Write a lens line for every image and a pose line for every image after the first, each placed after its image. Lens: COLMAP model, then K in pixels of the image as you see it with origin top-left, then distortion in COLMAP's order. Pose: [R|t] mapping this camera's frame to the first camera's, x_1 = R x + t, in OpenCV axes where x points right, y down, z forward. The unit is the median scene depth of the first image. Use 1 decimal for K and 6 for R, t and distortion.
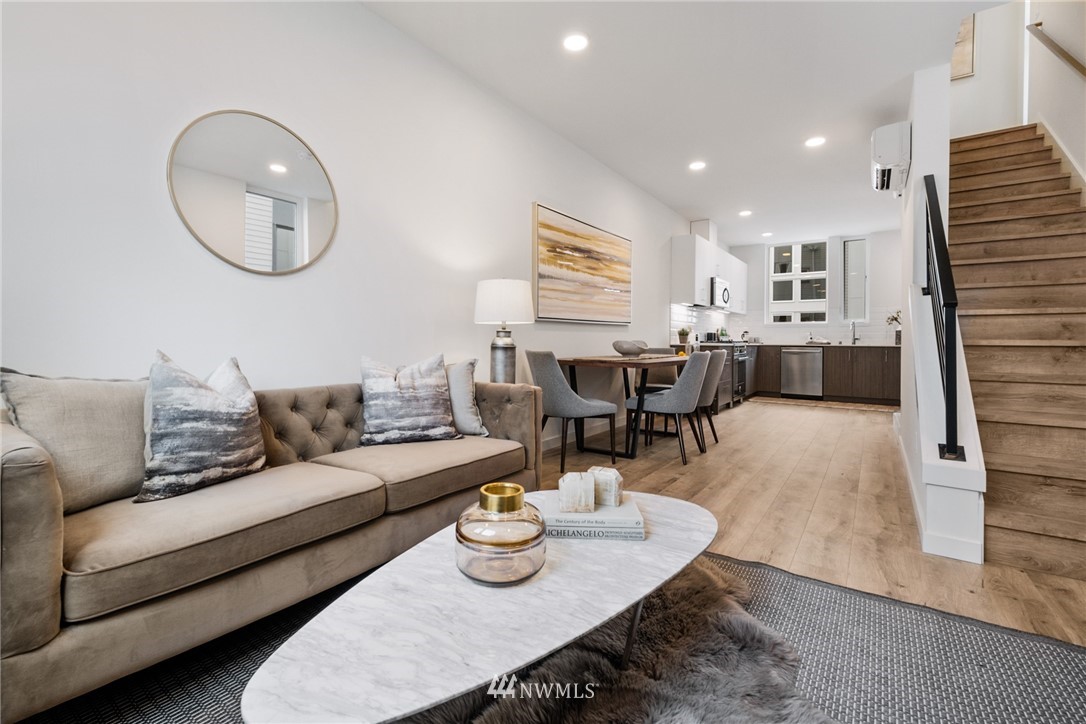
lens RADIAL K [[477.5, 0, 535.9], [0, 477.5, 341.0], [0, 0, 1]] dist [0.015198, -0.001267]
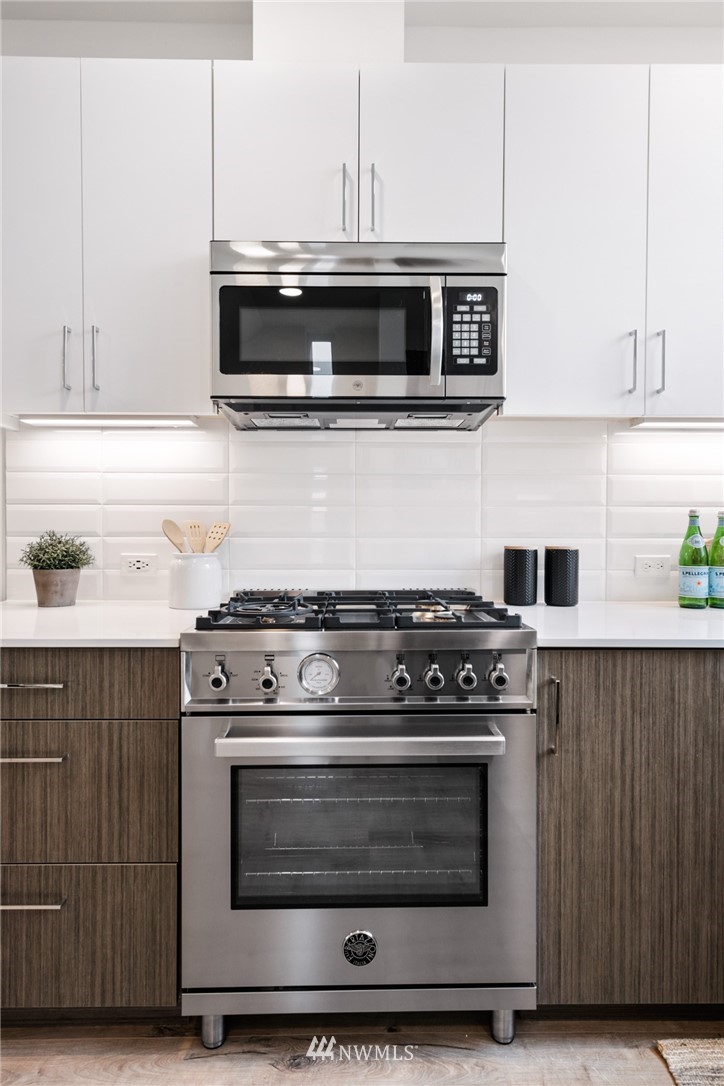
lens RADIAL K [[588.3, 0, 361.9], [0, 588.3, 541.0], [0, 0, 1]] dist [0.010555, -0.000230]
pose [[0.584572, 0.005209, -0.811325, 0.938389], [0.000226, 0.999978, 0.006583, -0.038820], [0.811342, -0.004031, 0.584558, 1.476377]]
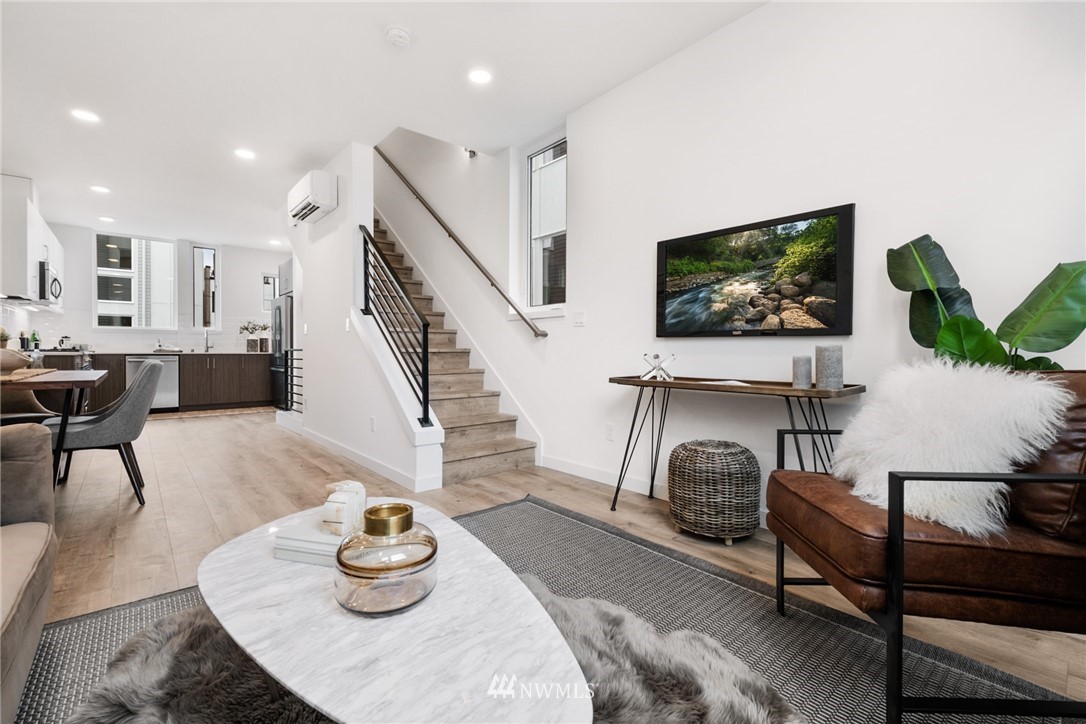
lens RADIAL K [[477.5, 0, 541.6], [0, 477.5, 353.0], [0, 0, 1]] dist [0.015198, -0.001267]
pose [[0.246524, -0.011042, 0.969074, -0.255571], [0.001455, 0.999938, 0.011024, -0.001920], [-0.969136, -0.001307, 0.246525, 0.137071]]
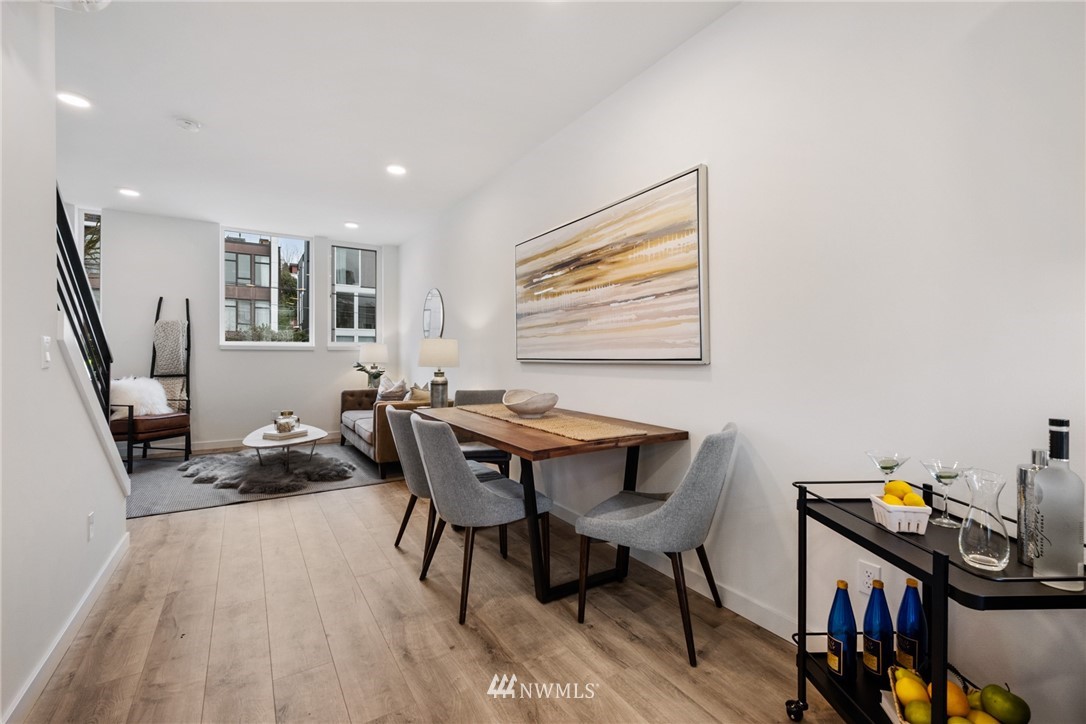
lens RADIAL K [[477.5, 0, 548.4], [0, 477.5, 356.1], [0, 0, 1]] dist [0.015198, -0.001267]
pose [[-0.377622, -0.006053, -0.925940, 0.809790], [-0.008420, 0.999960, -0.003103, -0.048043], [0.925922, 0.006625, -0.377658, 1.299013]]
